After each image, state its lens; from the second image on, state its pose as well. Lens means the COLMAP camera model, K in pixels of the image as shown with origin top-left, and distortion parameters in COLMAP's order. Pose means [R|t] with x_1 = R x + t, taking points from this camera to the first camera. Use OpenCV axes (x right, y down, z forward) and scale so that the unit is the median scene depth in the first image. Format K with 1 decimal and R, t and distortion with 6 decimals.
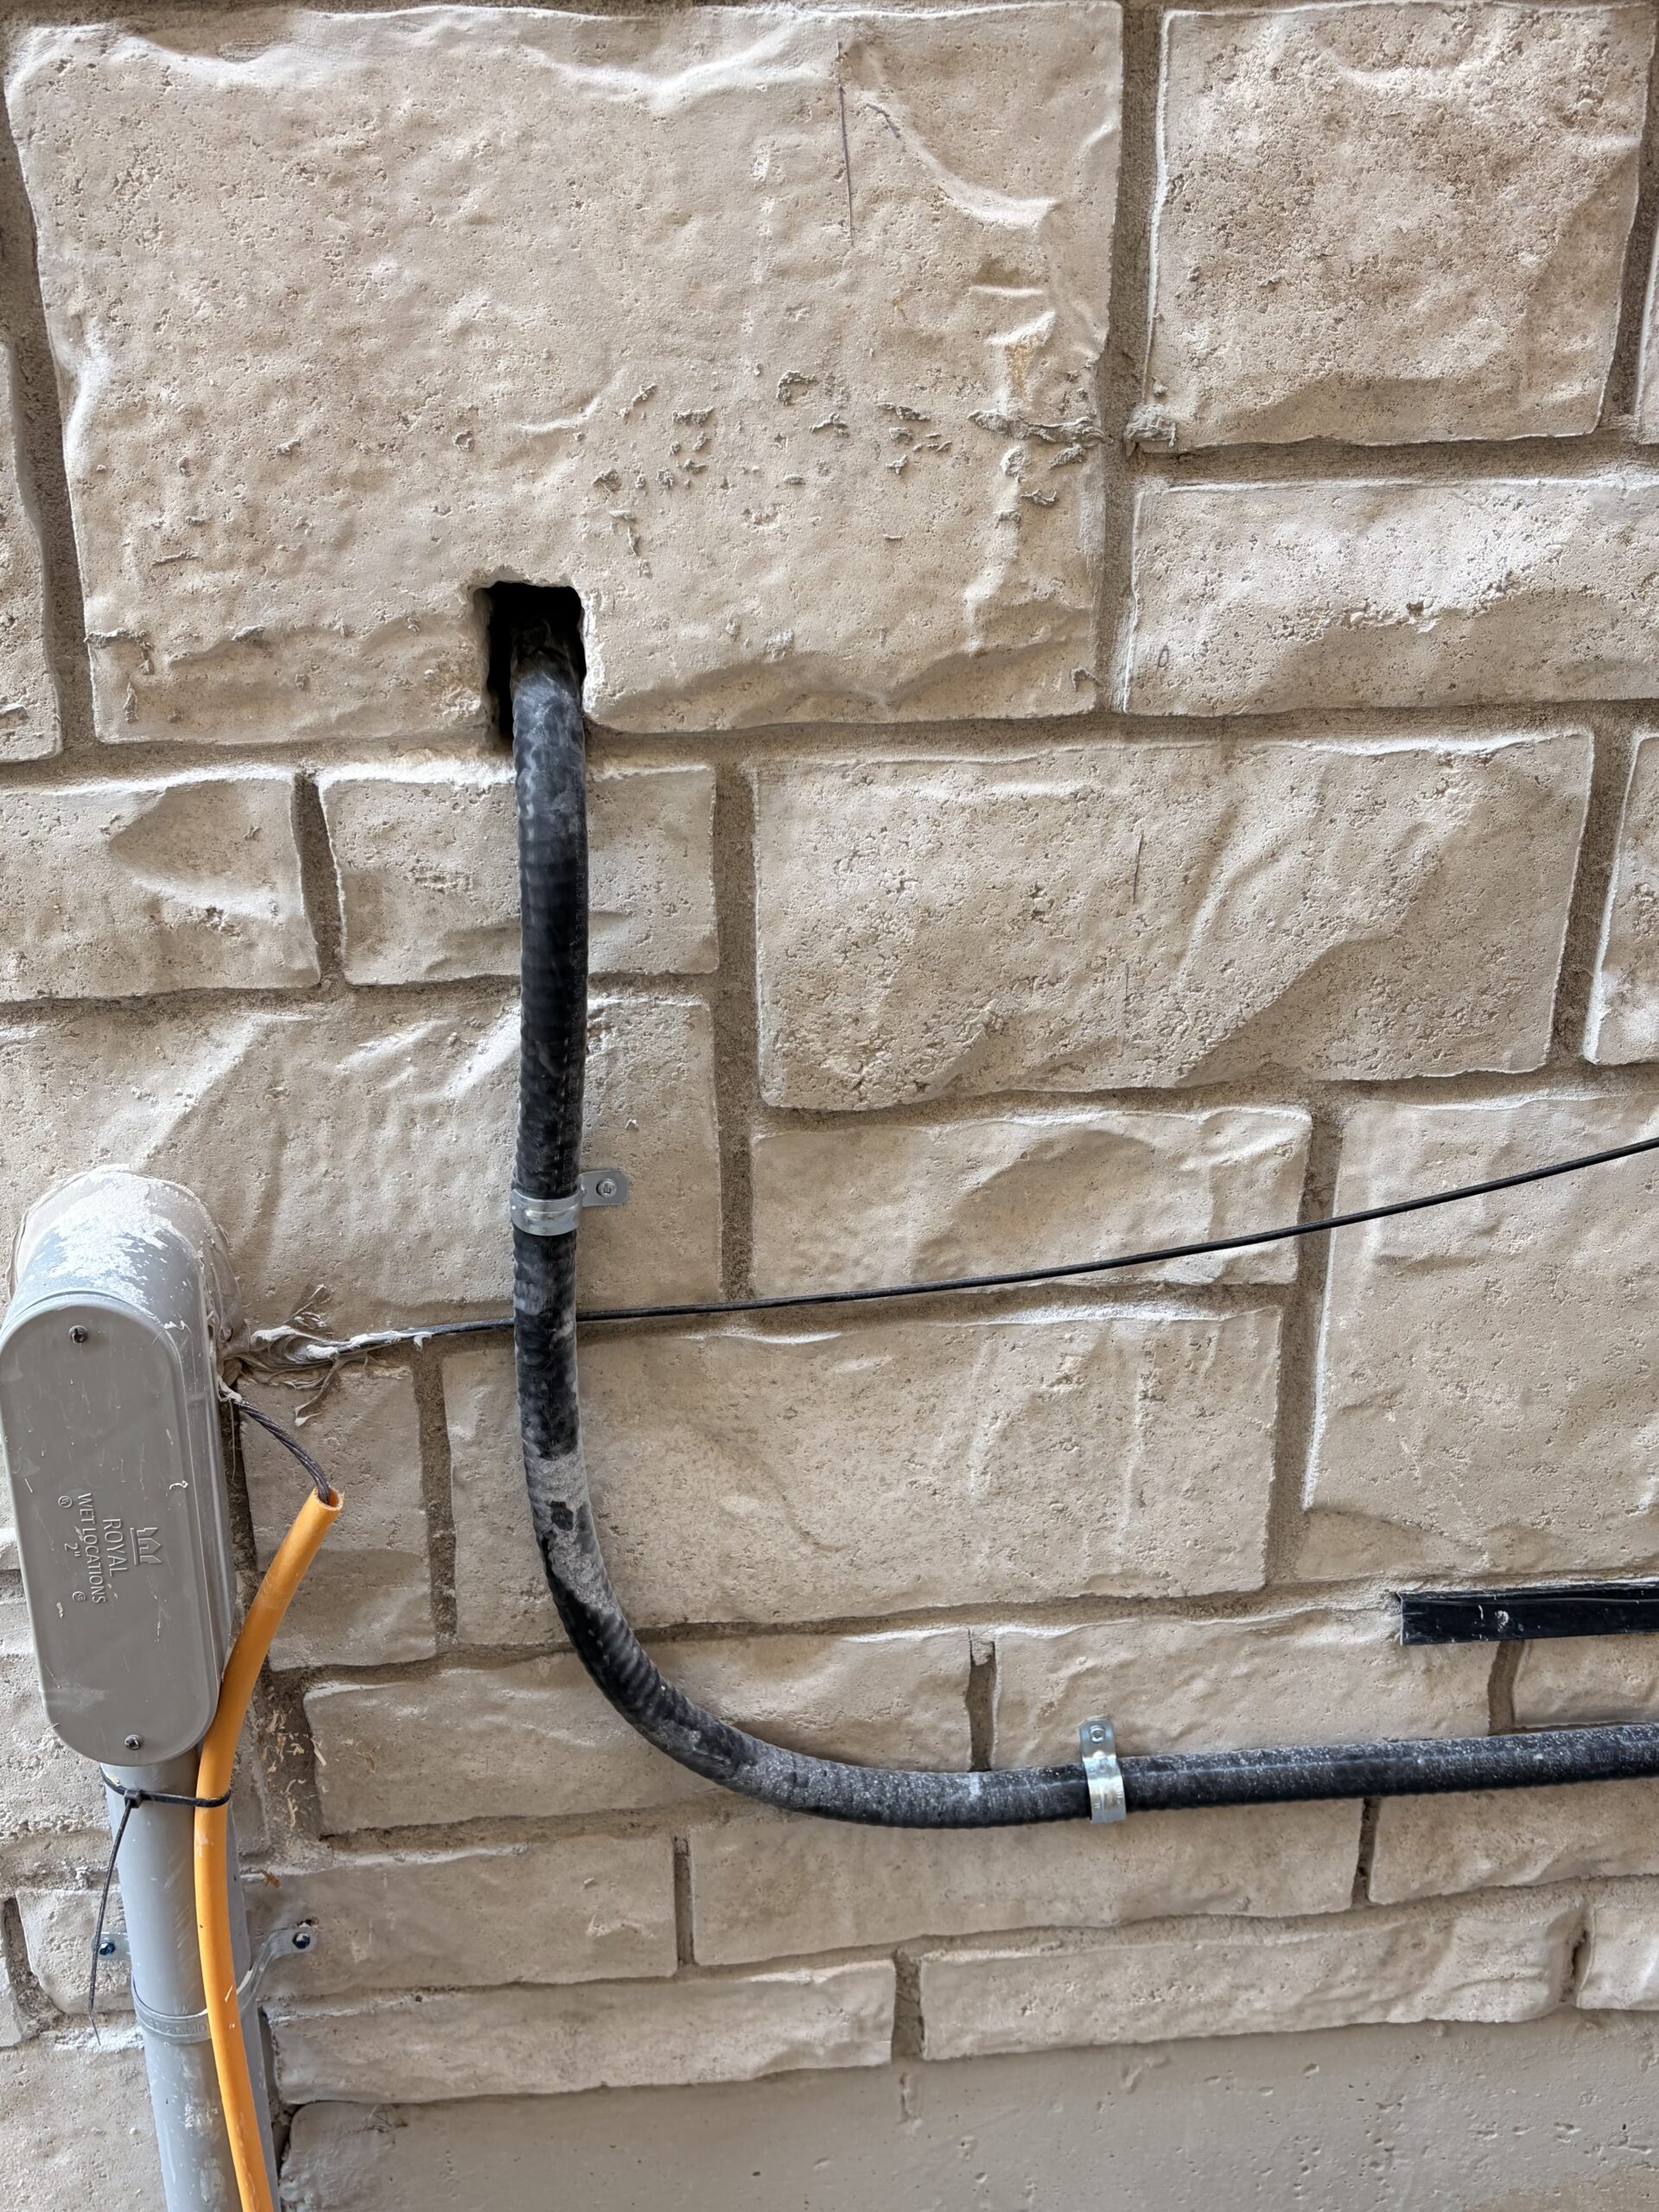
lens RADIAL K [[2427.6, 0, 829.0], [0, 2427.6, 1106.8], [0, 0, 1]] dist [0.041095, 0.000000]
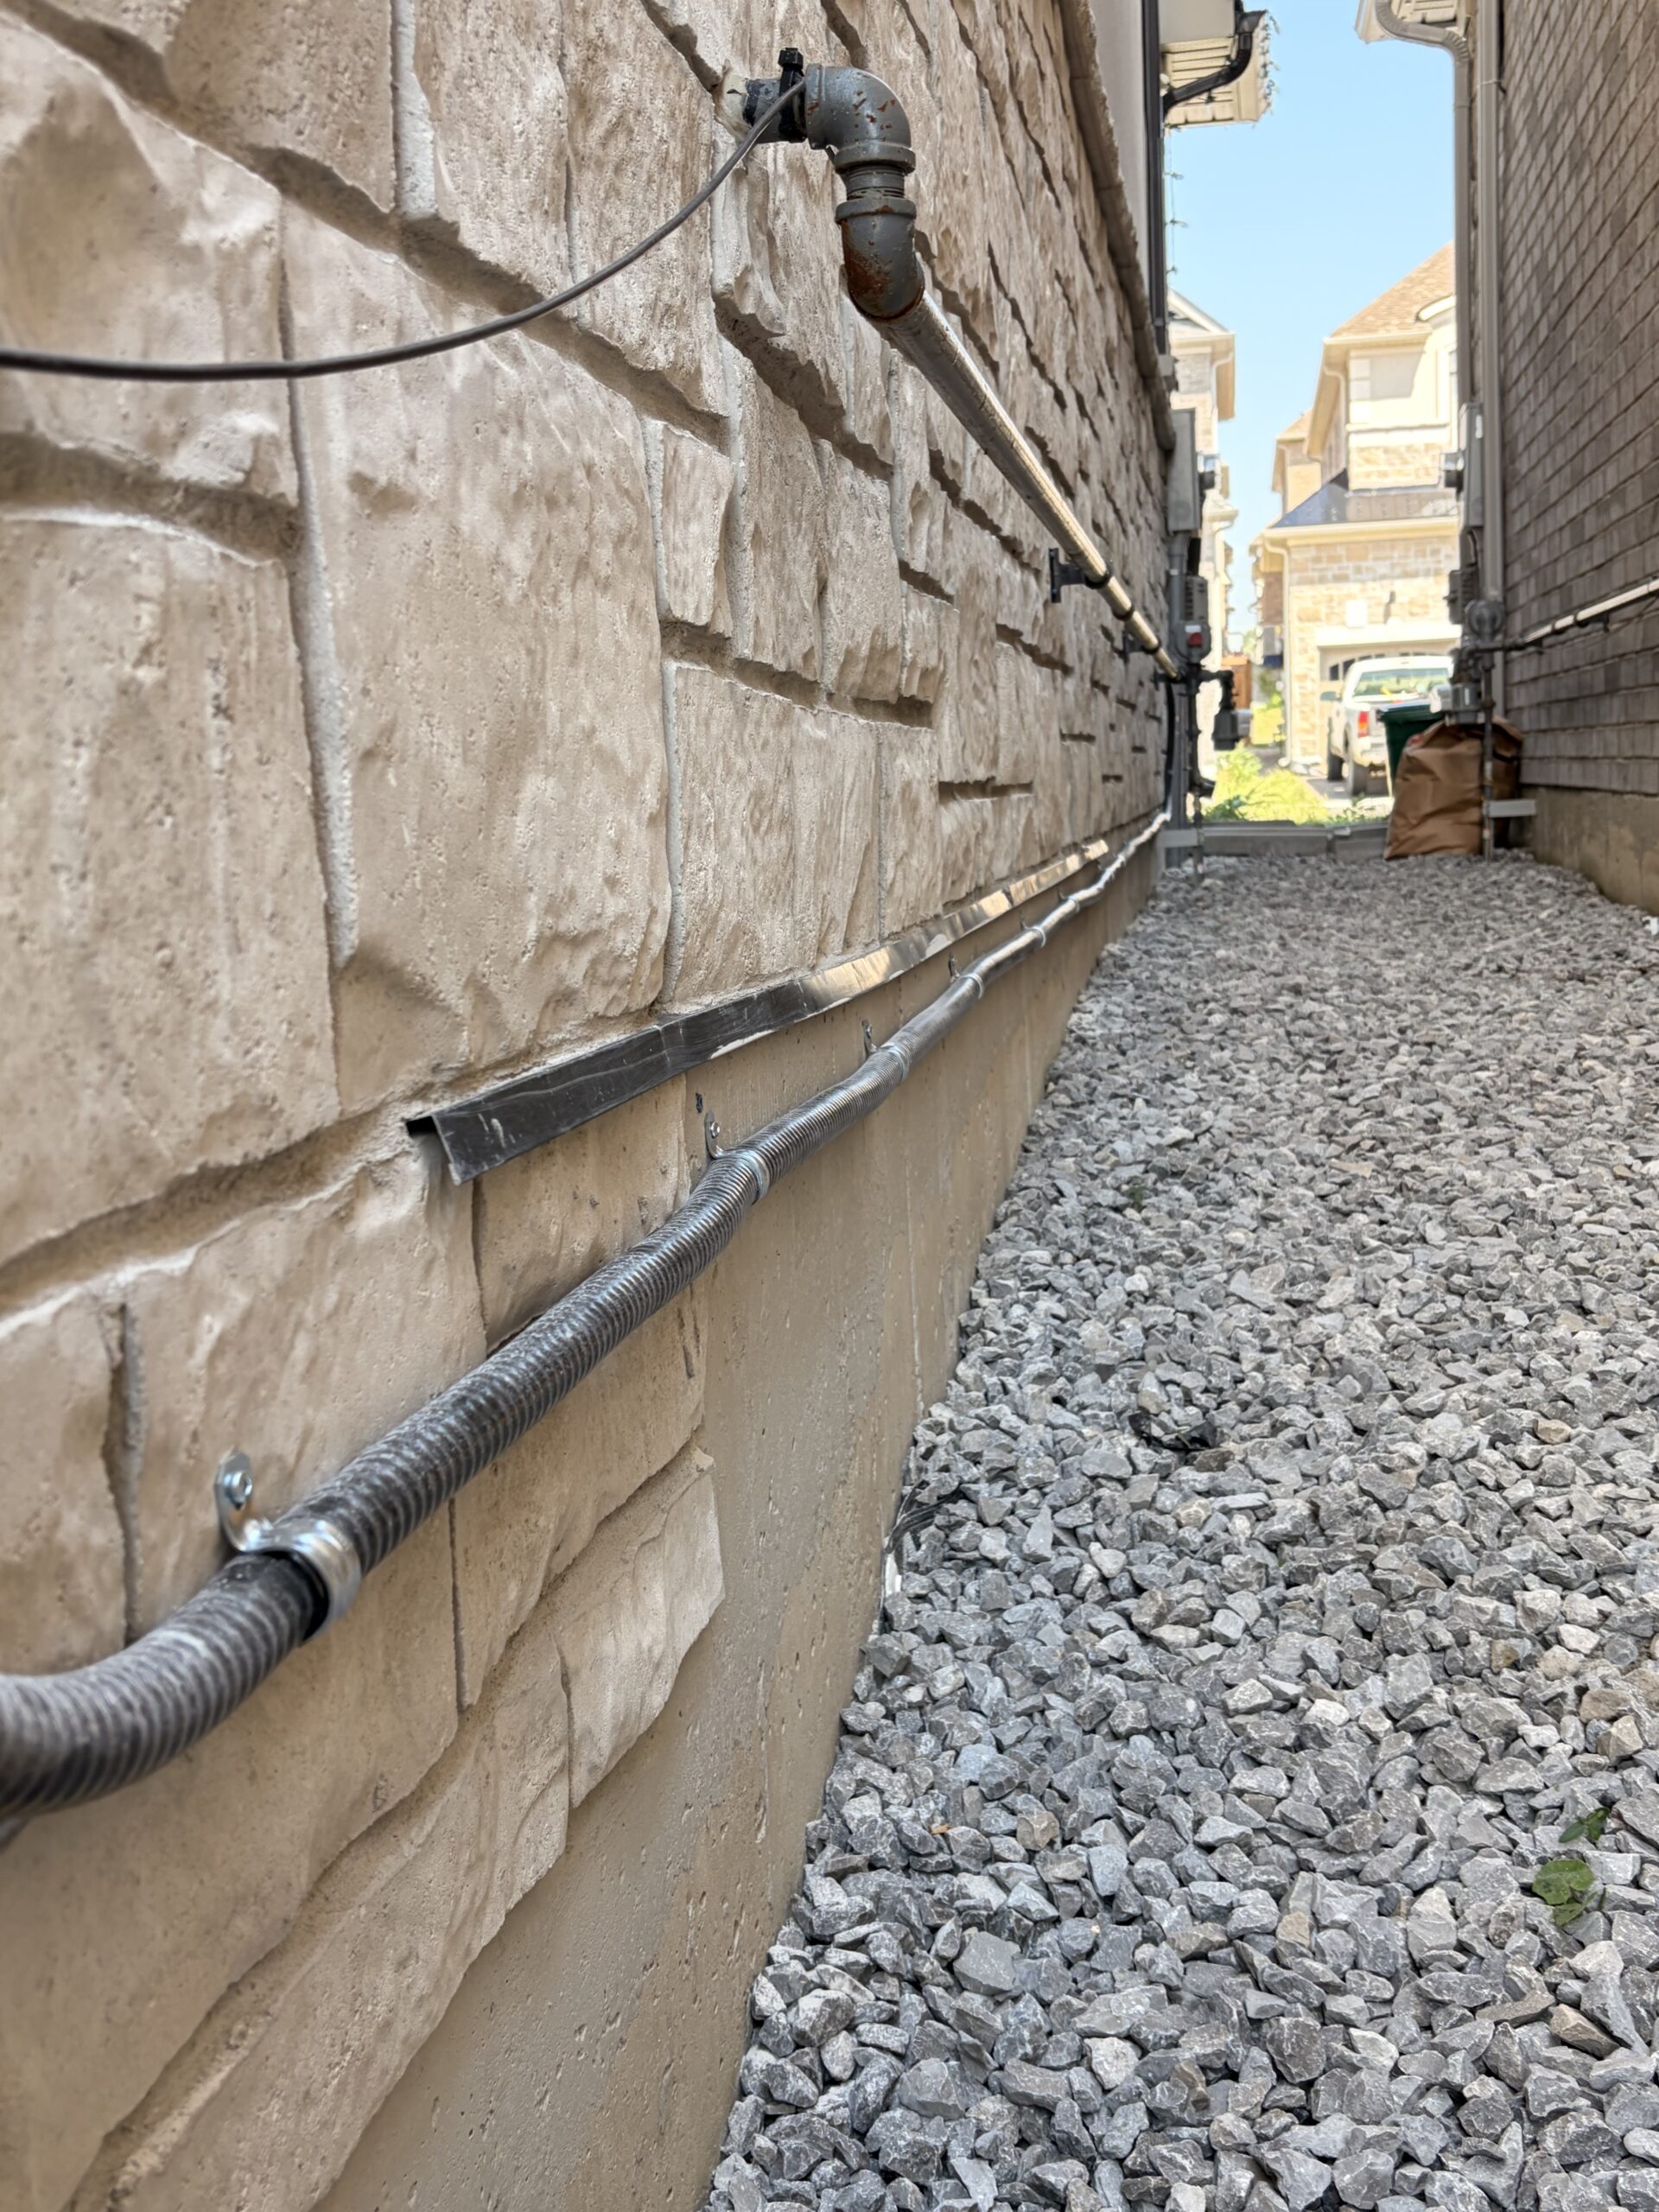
lens RADIAL K [[2427.6, 0, 829.8], [0, 2427.6, 1102.4], [0, 0, 1]] dist [0.041095, 0.000000]
pose [[0.263635, -0.133573, 0.955330, -0.351129], [0.448092, 0.893986, 0.001339, 0.248194], [-0.854231, 0.427723, 0.295539, 0.729461]]
